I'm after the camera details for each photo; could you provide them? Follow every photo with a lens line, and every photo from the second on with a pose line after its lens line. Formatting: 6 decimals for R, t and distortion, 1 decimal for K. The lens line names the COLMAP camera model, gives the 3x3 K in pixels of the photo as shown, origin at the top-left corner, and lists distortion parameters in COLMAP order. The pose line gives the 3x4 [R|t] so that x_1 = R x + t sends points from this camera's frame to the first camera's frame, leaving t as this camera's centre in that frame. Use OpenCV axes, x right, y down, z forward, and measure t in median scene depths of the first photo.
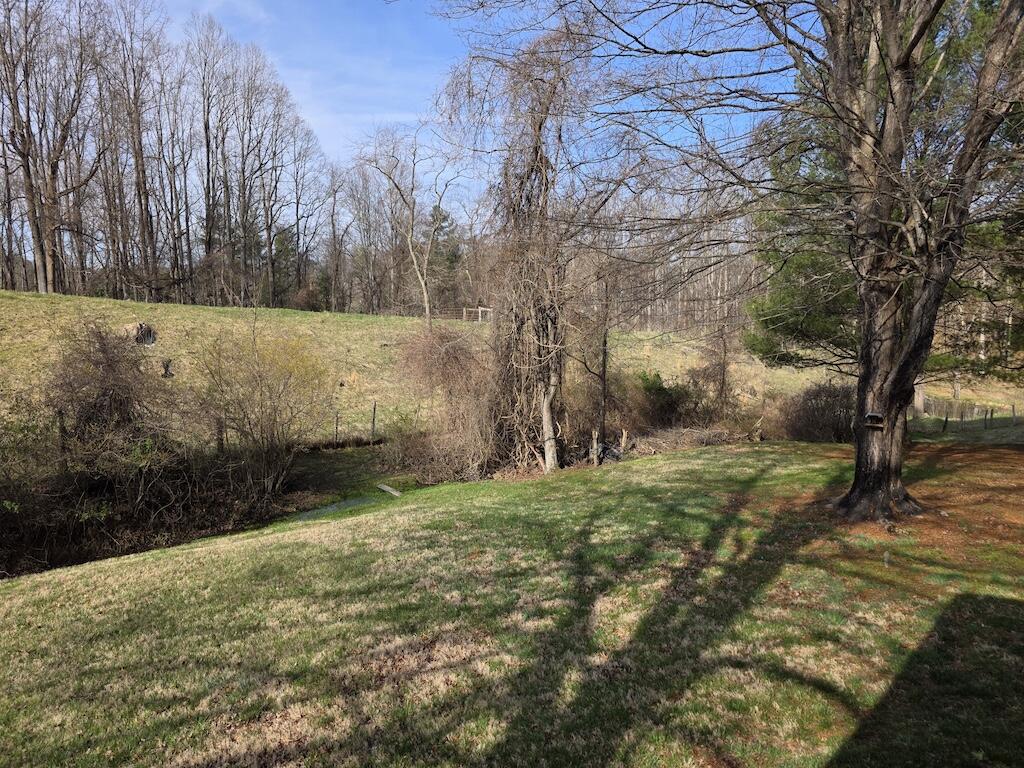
lens RADIAL K [[672.4, 0, 509.0], [0, 672.4, 388.5], [0, 0, 1]] dist [0.044552, -0.033681]
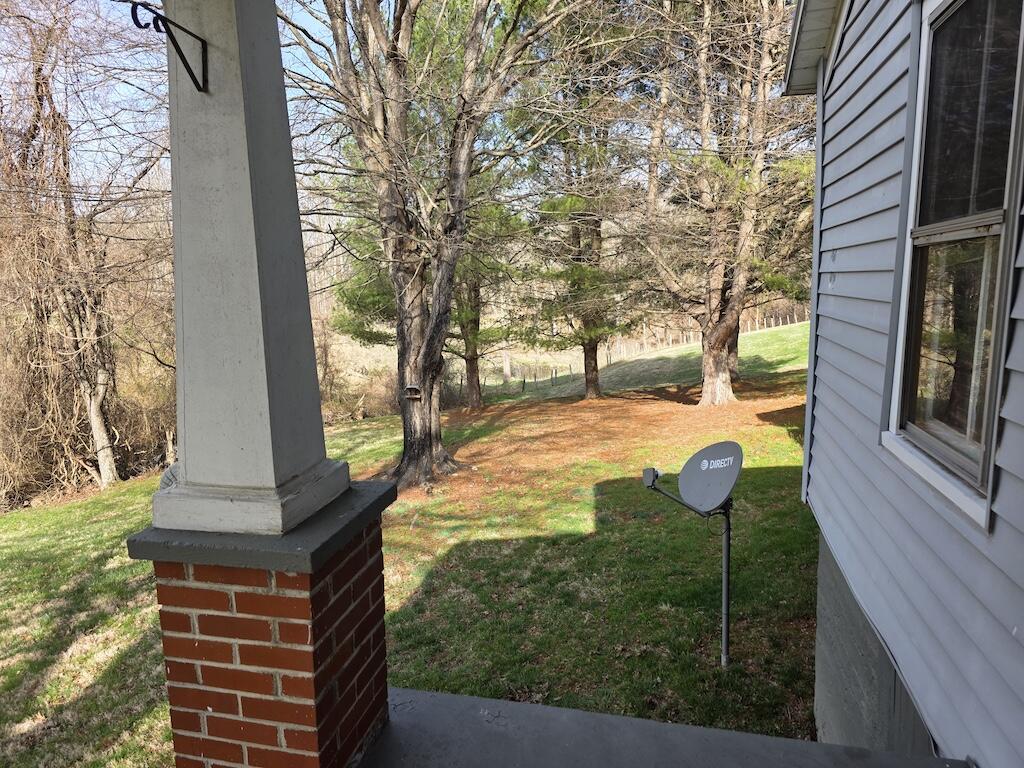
lens RADIAL K [[672.4, 0, 517.8], [0, 672.4, 377.2], [0, 0, 1]] dist [0.044552, -0.033681]
pose [[0.865519, -0.087578, 0.493161, 0.157376], [0.082664, 0.996070, 0.031808, 0.002985], [-0.494008, 0.013236, 0.869356, -0.007091]]
